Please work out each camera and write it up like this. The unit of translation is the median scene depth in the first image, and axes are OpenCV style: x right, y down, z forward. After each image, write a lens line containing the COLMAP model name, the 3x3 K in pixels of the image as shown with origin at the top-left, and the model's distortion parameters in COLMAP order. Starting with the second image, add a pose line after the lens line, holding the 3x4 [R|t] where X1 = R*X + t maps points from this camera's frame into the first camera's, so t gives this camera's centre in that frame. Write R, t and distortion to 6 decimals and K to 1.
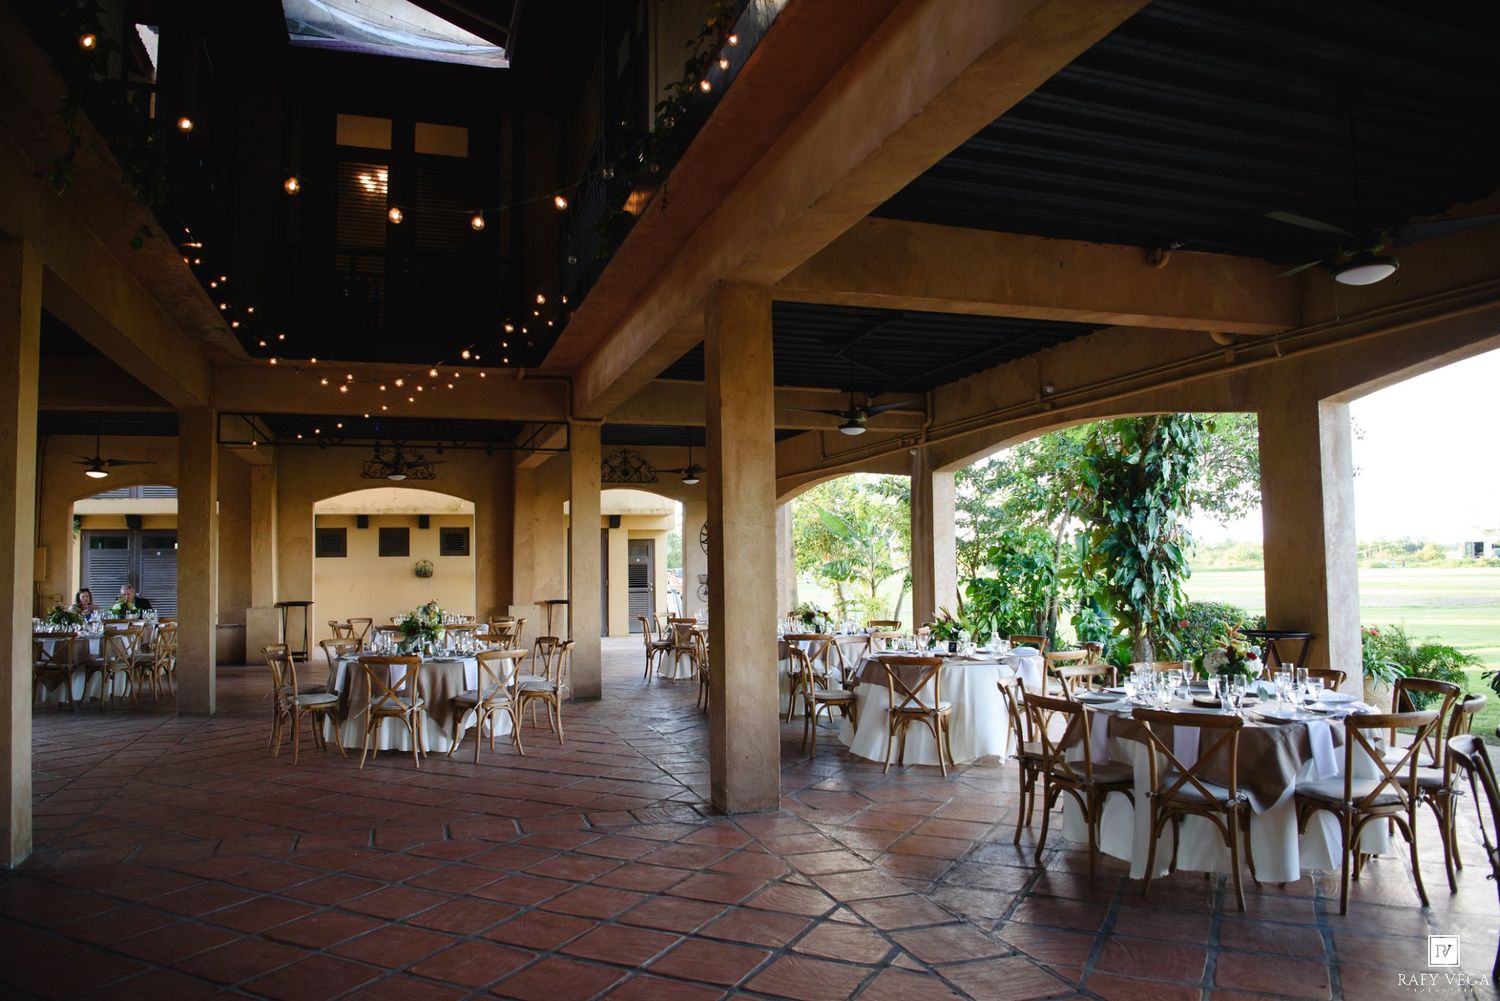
lens RADIAL K [[1025.7, 0, 750.0], [0, 1025.7, 500.5], [0, 0, 1]] dist [-0.069096, 0.007269]
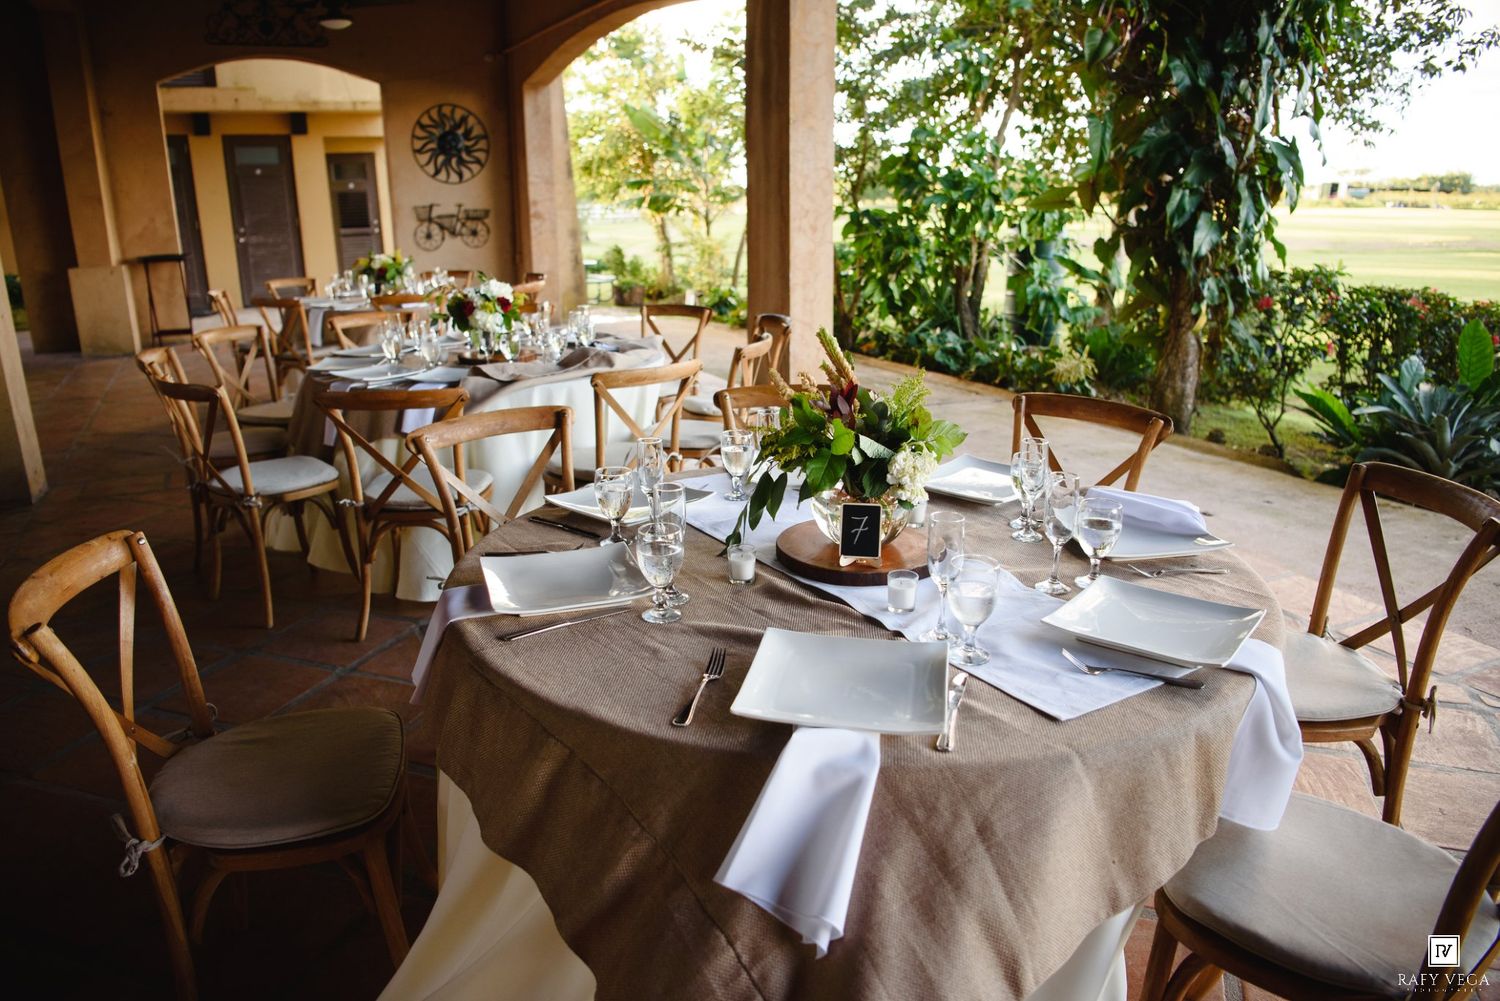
lens RADIAL K [[1025.7, 0, 750.0], [0, 1025.7, 500.5], [0, 0, 1]] dist [-0.069096, 0.007269]
pose [[0.990596, -0.039507, 0.130991, 0.068821], [-0.008053, 0.938908, 0.344074, 0.029812], [-0.136582, -0.341894, 0.929760, 0.376173]]
